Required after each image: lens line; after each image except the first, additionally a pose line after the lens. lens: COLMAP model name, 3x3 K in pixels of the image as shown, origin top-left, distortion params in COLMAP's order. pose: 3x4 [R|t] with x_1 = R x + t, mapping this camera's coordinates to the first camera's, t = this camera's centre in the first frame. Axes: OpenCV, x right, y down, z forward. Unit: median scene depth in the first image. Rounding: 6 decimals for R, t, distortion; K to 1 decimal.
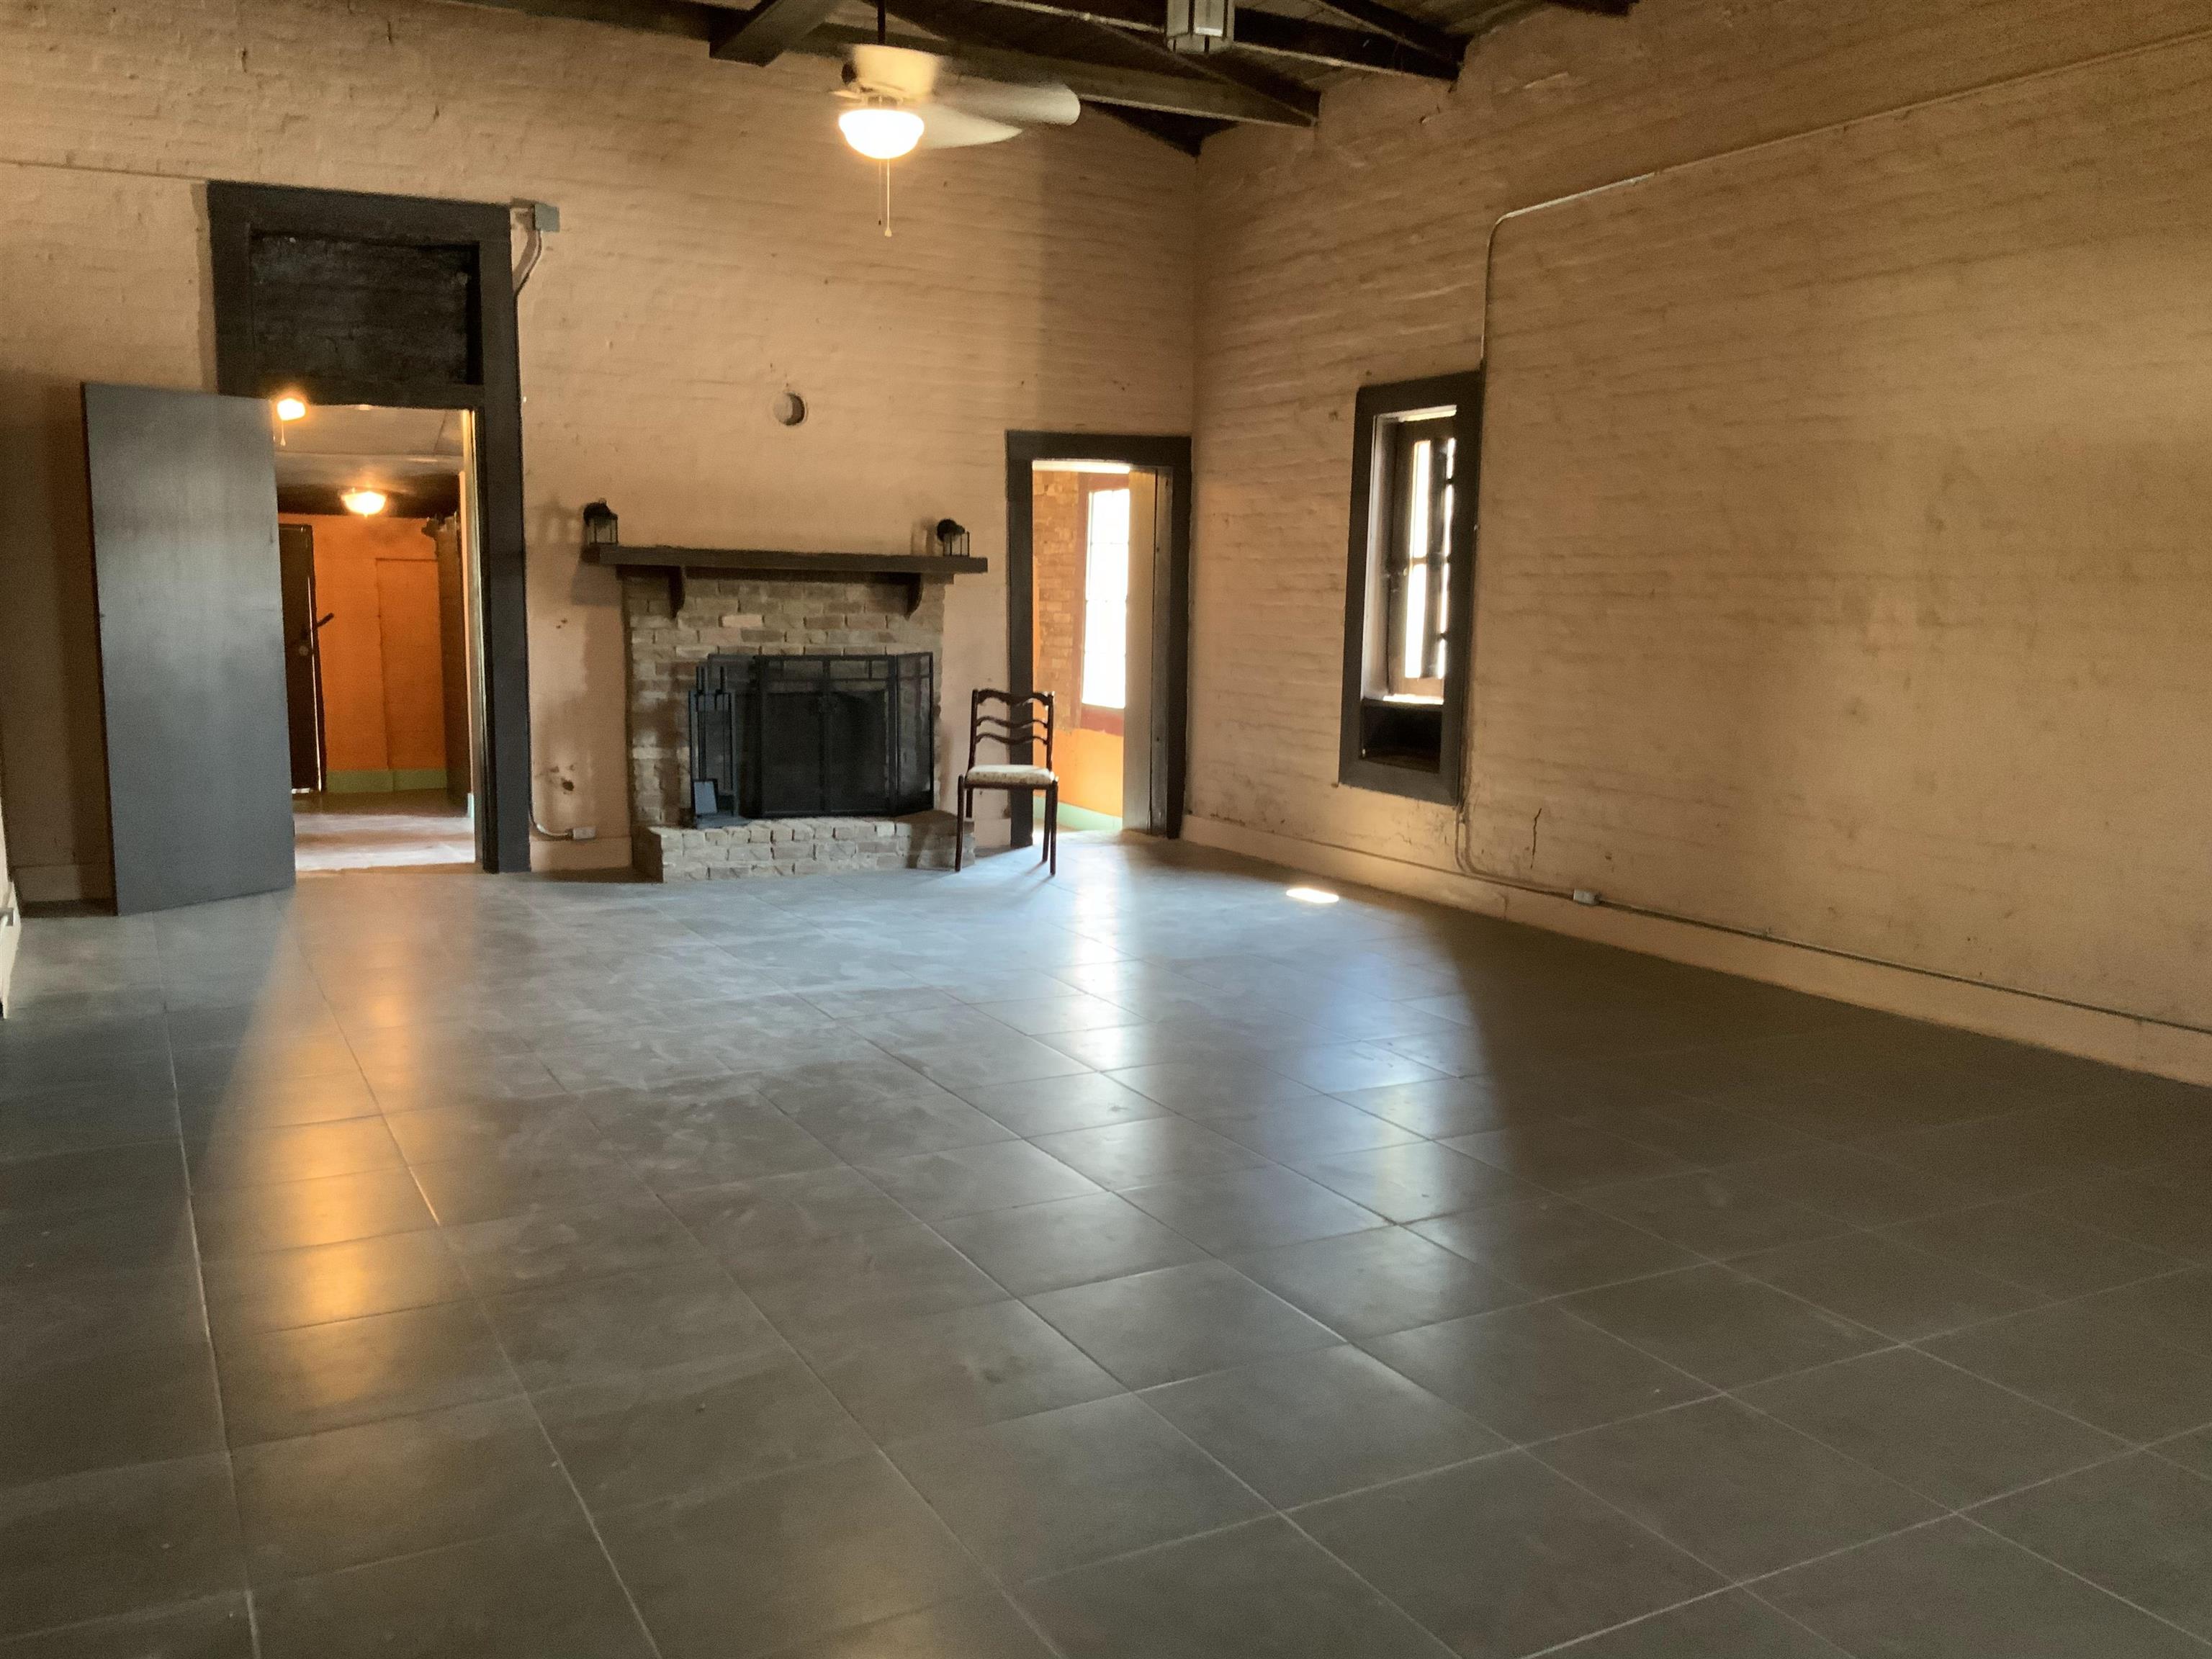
lens RADIAL K [[1855.8, 0, 1106.0], [0, 1855.8, 829.5], [0, 0, 1]] dist [0.131895, -0.195312]
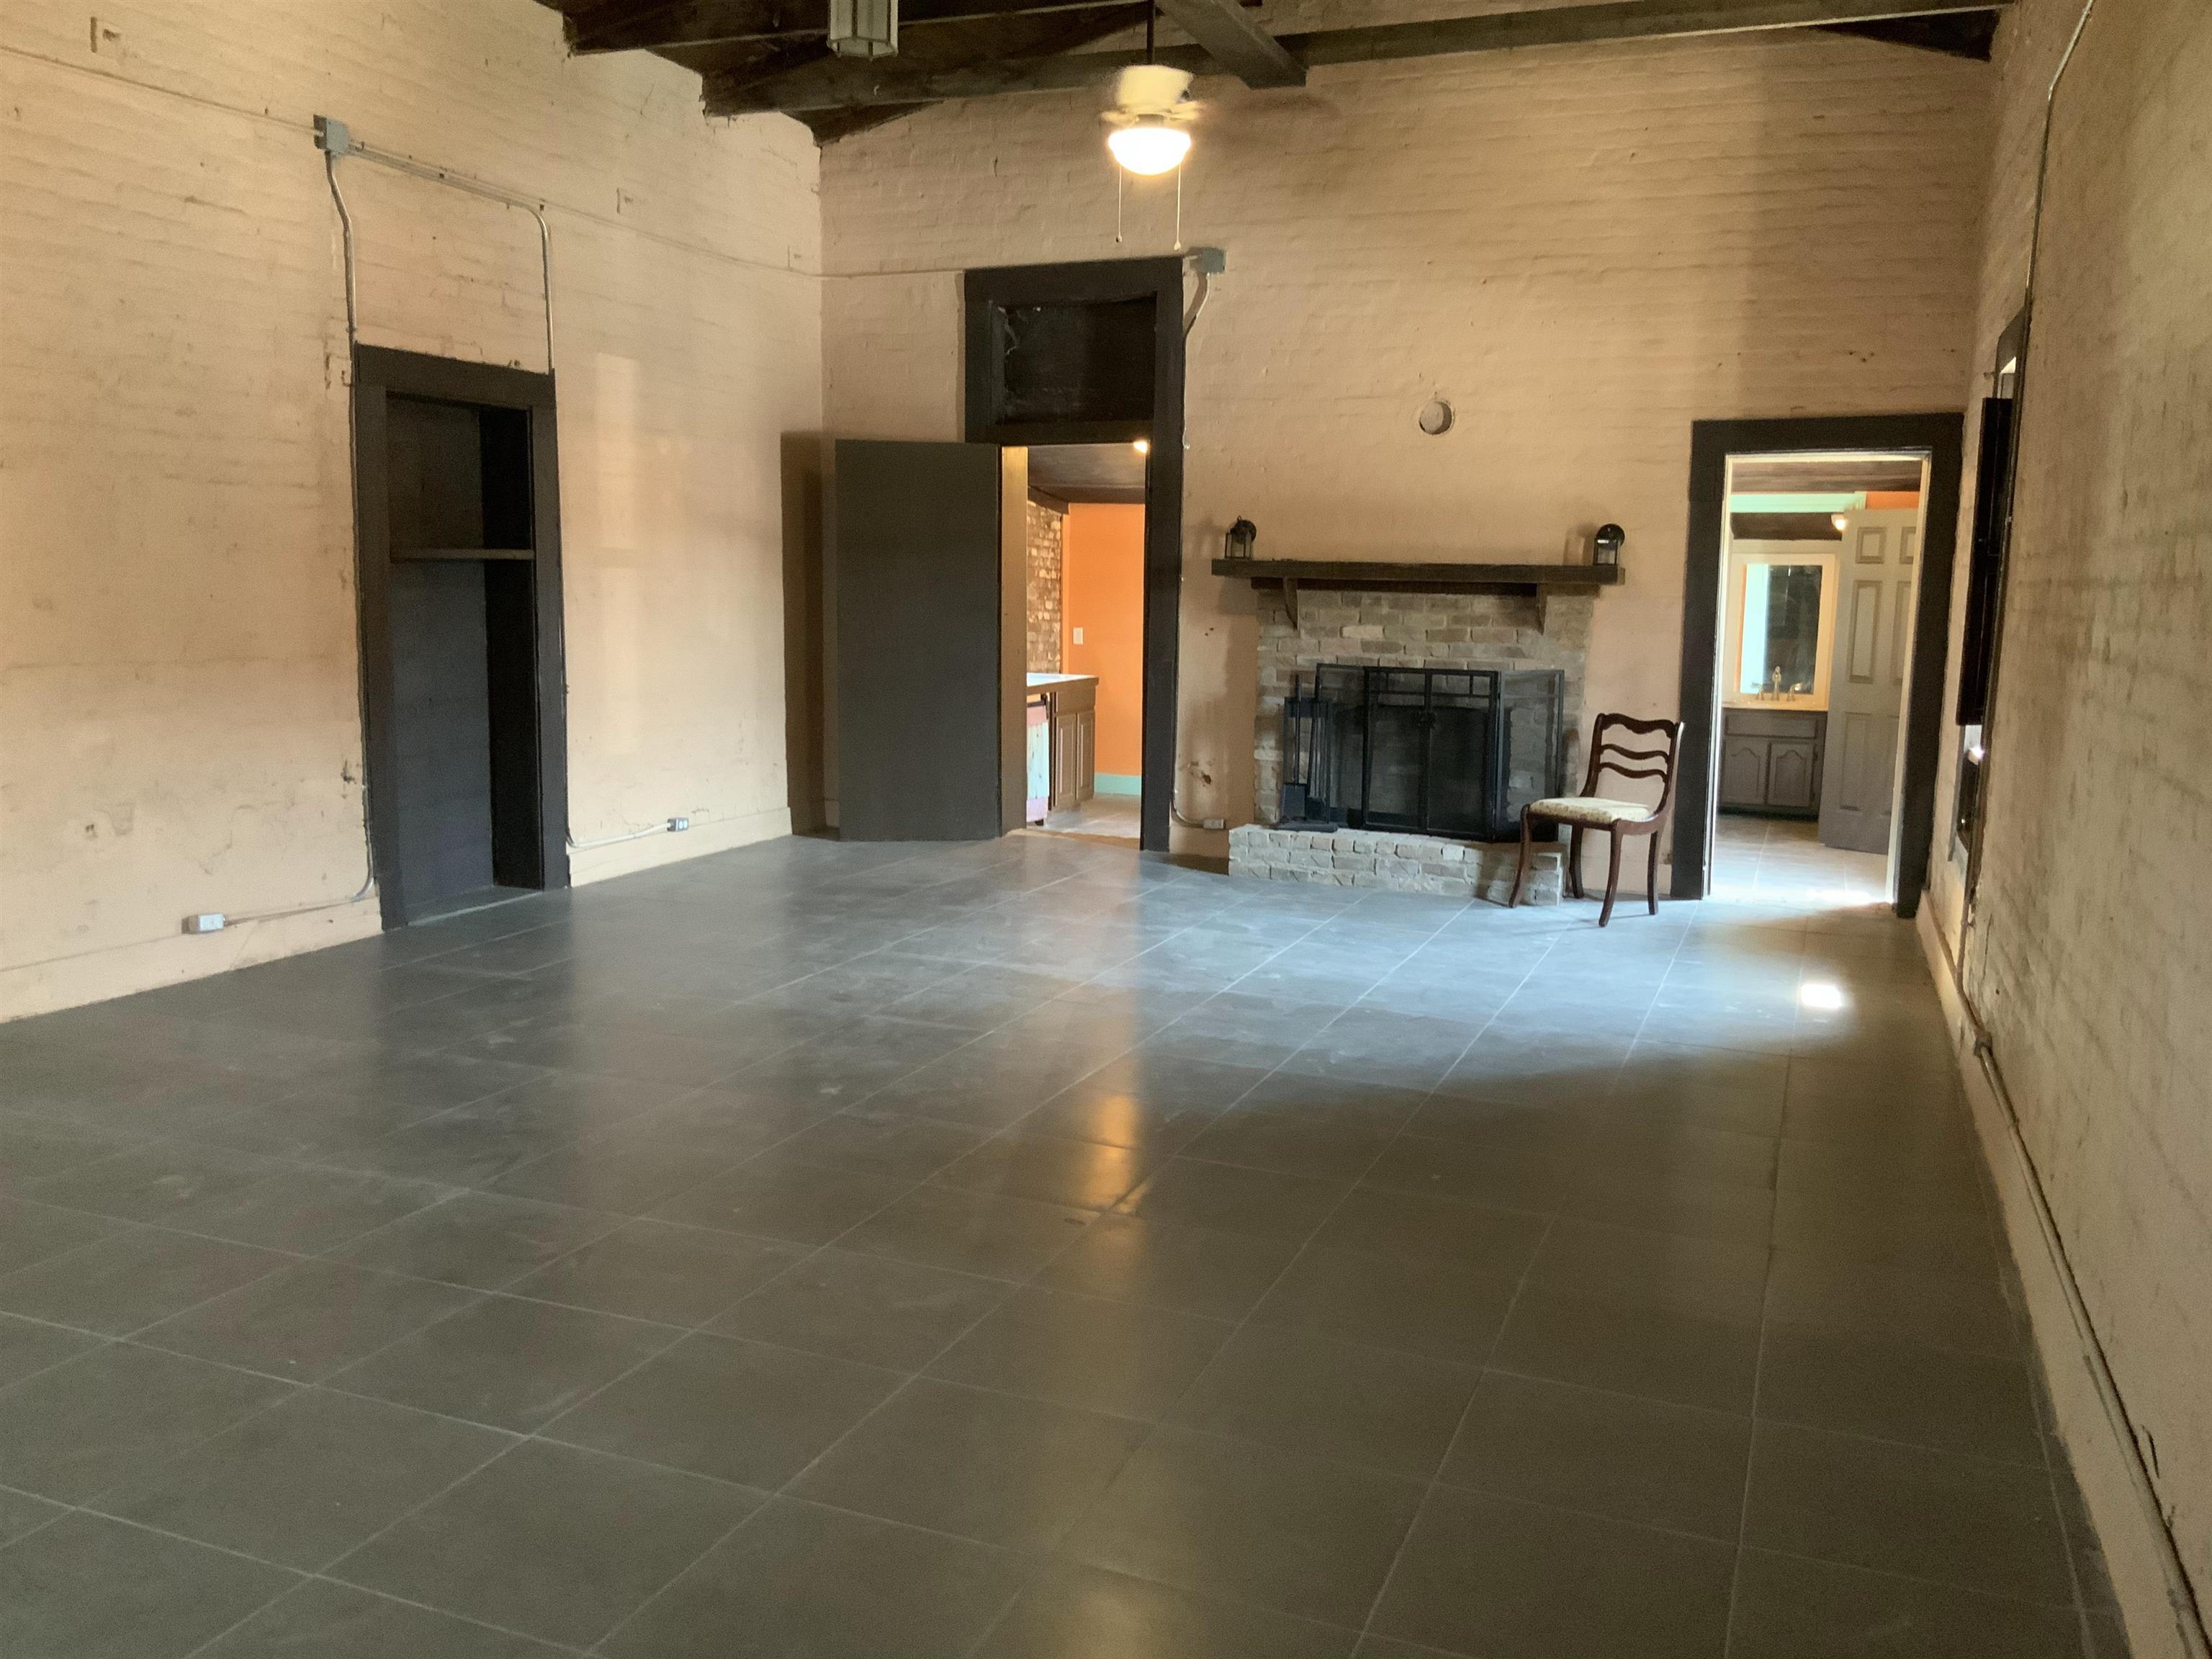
lens RADIAL K [[1855.8, 0, 1106.0], [0, 1855.8, 829.5], [0, 0, 1]] dist [0.131895, -0.195312]
pose [[0.650175, 0.103582, -0.752691, 0.491836], [-0.111827, 0.992920, 0.040045, -0.030838], [0.751510, 0.058135, 0.657155, 0.243034]]
